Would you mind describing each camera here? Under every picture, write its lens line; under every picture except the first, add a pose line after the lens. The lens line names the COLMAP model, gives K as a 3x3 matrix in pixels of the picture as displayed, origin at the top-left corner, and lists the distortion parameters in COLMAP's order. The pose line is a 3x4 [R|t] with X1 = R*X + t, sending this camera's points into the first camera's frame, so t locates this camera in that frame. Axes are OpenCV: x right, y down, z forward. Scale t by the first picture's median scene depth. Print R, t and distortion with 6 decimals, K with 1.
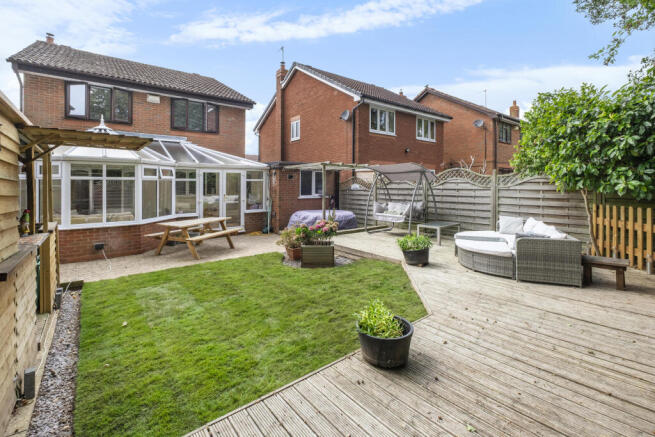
lens RADIAL K [[295.5, 0, 323.6], [0, 295.5, 188.7], [0, 0, 1]] dist [-0.010698, 0.000693]
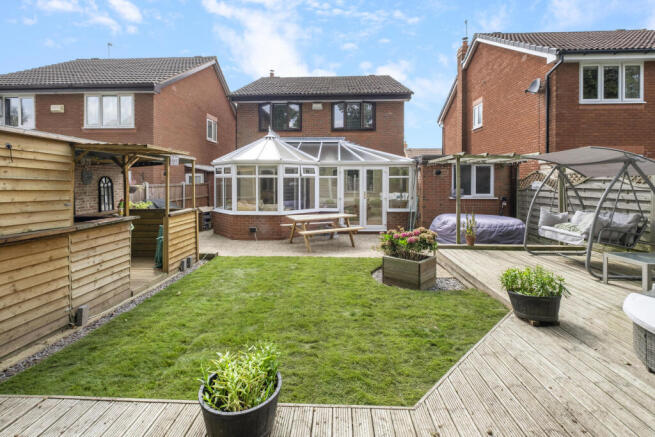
lens RADIAL K [[295.5, 0, 323.6], [0, 295.5, 188.7], [0, 0, 1]] dist [-0.010698, 0.000693]
pose [[0.755981, 0.019788, -0.654294, 0.197699], [-0.011960, 0.999794, 0.016419, -0.004458], [0.654484, -0.004588, 0.756062, 0.149001]]
